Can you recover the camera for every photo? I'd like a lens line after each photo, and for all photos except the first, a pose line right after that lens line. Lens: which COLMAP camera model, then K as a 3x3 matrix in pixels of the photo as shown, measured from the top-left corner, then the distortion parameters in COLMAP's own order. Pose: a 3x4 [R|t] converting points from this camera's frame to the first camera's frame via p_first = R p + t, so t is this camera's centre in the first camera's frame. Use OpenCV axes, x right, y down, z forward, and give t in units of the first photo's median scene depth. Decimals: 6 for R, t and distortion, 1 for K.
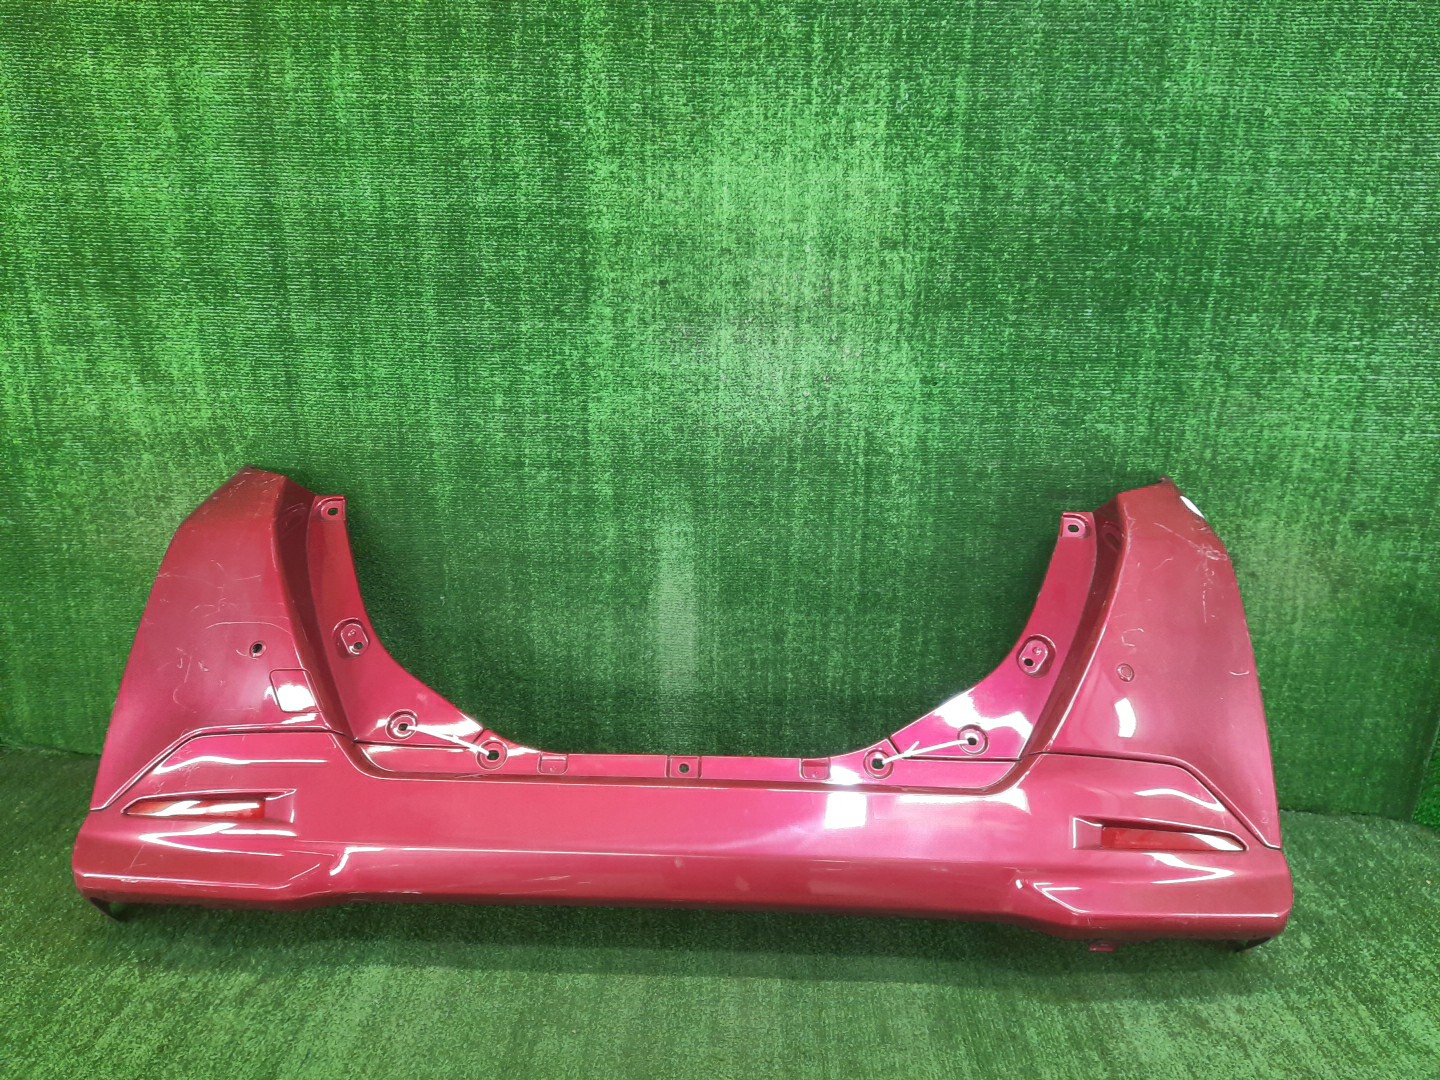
lens RADIAL K [[1068.8, 0, 720.0], [0, 1068.8, 540.0], [0, 0, 1]] dist [0.009300, -0.012096]
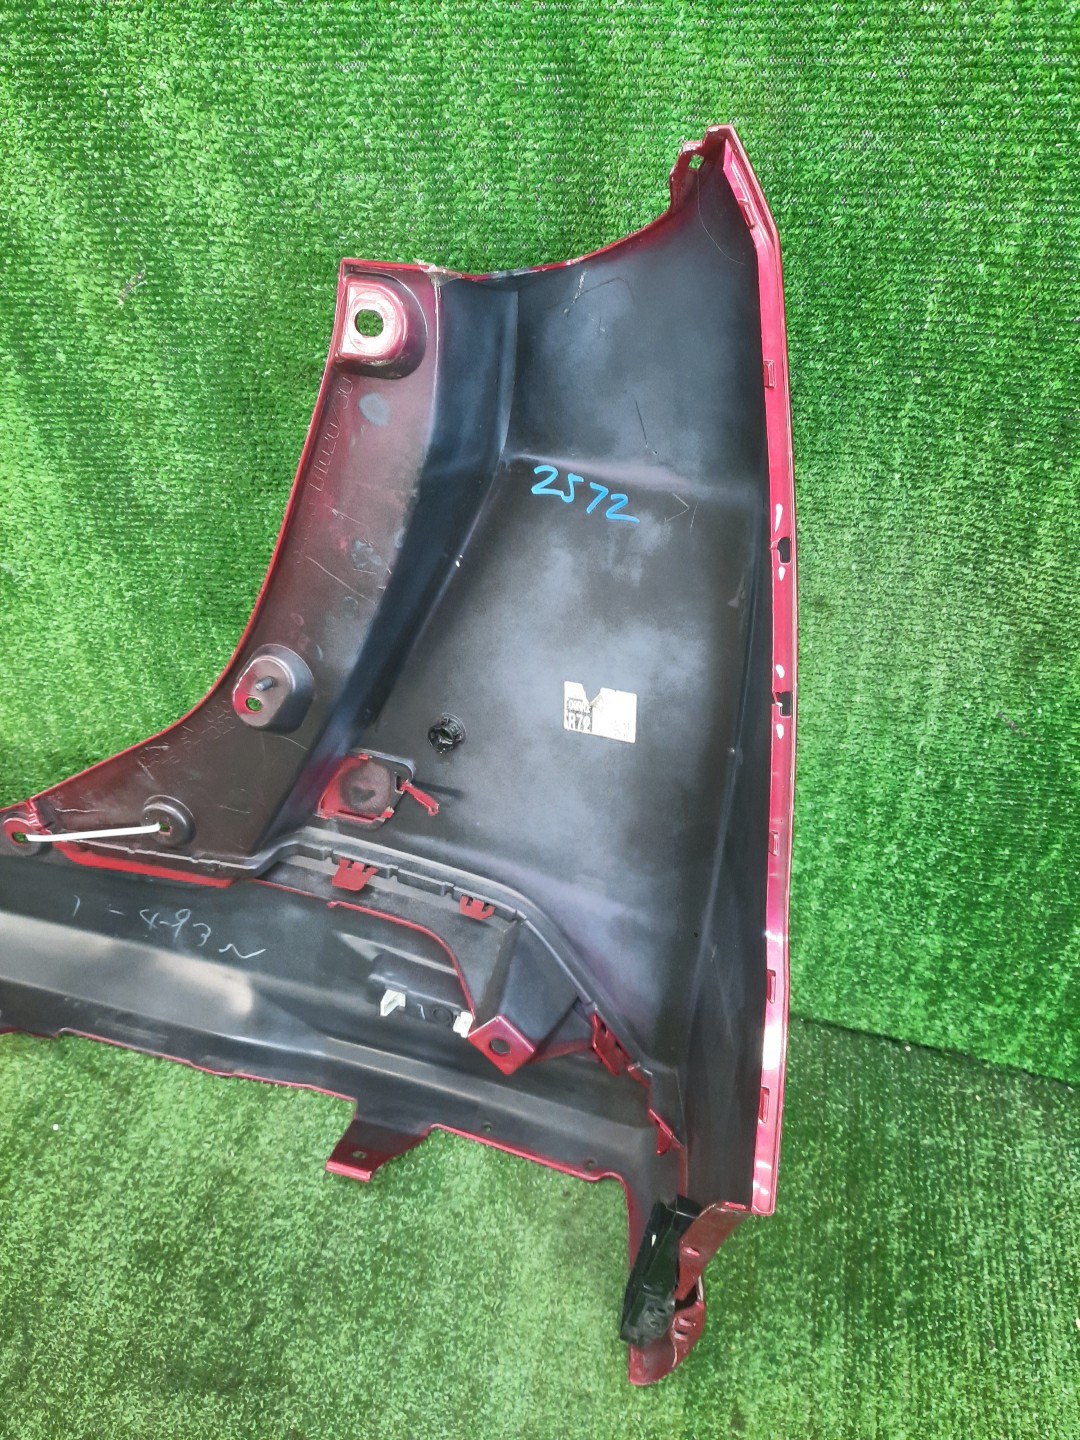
lens RADIAL K [[1060.2, 0, 540.0], [0, 1060.2, 720.0], [0, 0, 1]] dist [0.009281, -0.002702]
pose [[0.981186, 0.091161, -0.170187, 0.470338], [-0.030095, 0.942947, 0.331580, -0.054816], [0.190705, -0.320220, 0.927950, 0.602799]]
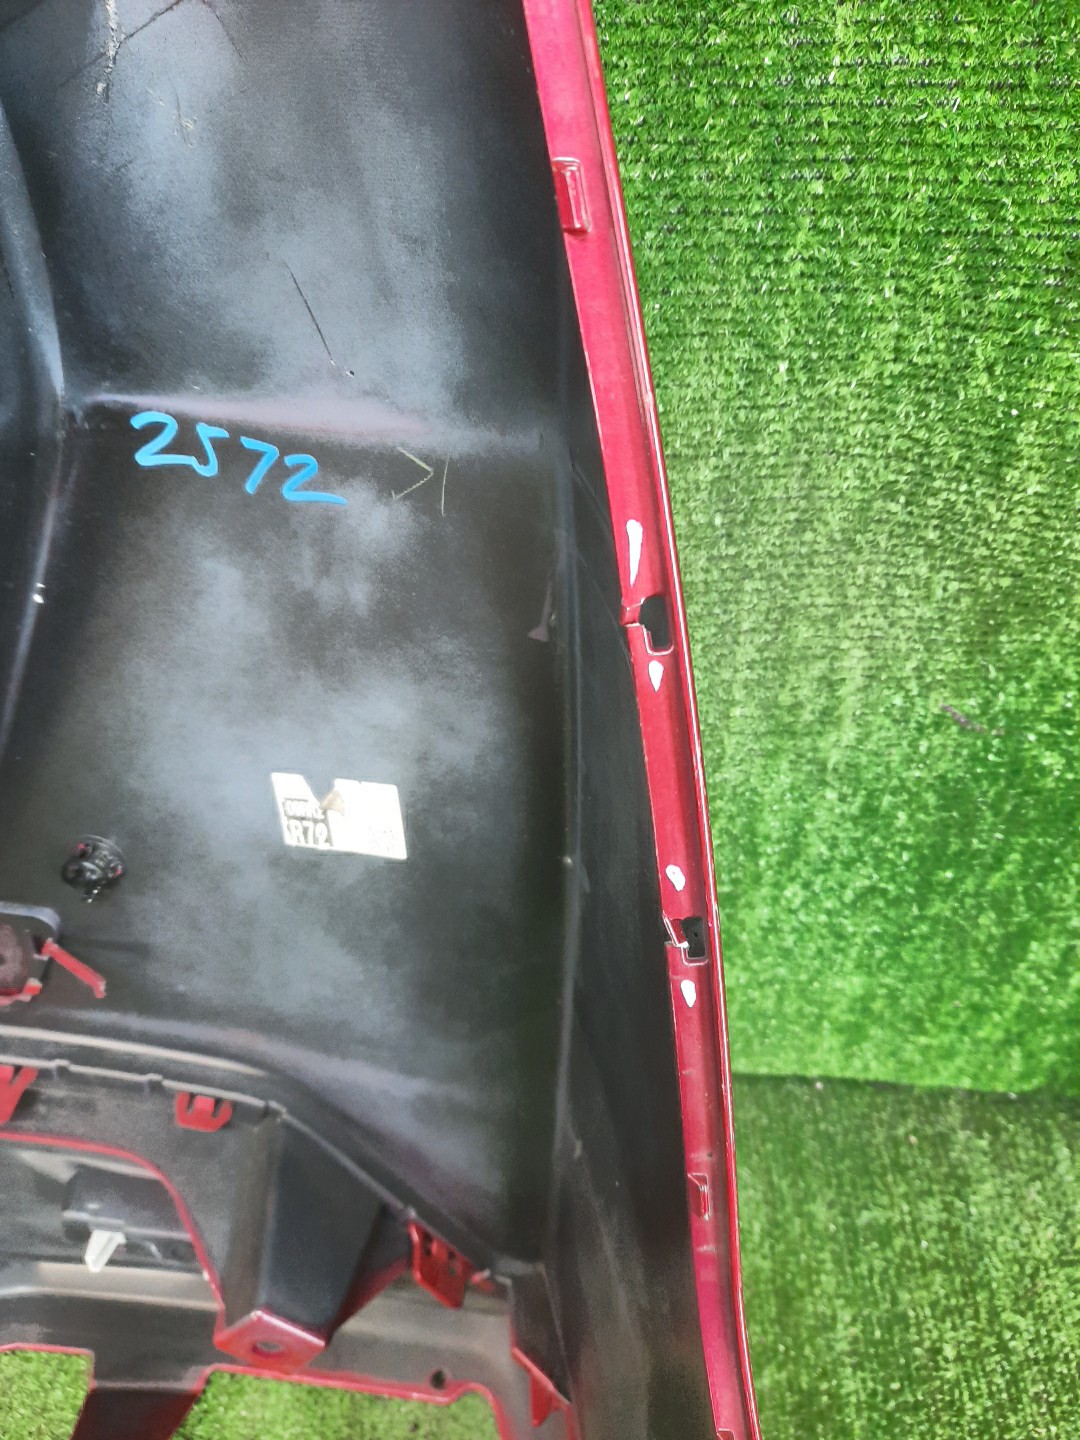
lens RADIAL K [[1068.8, 0, 540.0], [0, 1068.8, 720.0], [0, 0, 1]] dist [0.009300, -0.012096]
pose [[0.998595, -0.049921, 0.017758, 0.465889], [0.036347, 0.889261, 0.455954, -0.052505], [-0.038553, -0.454668, 0.889826, 0.773990]]
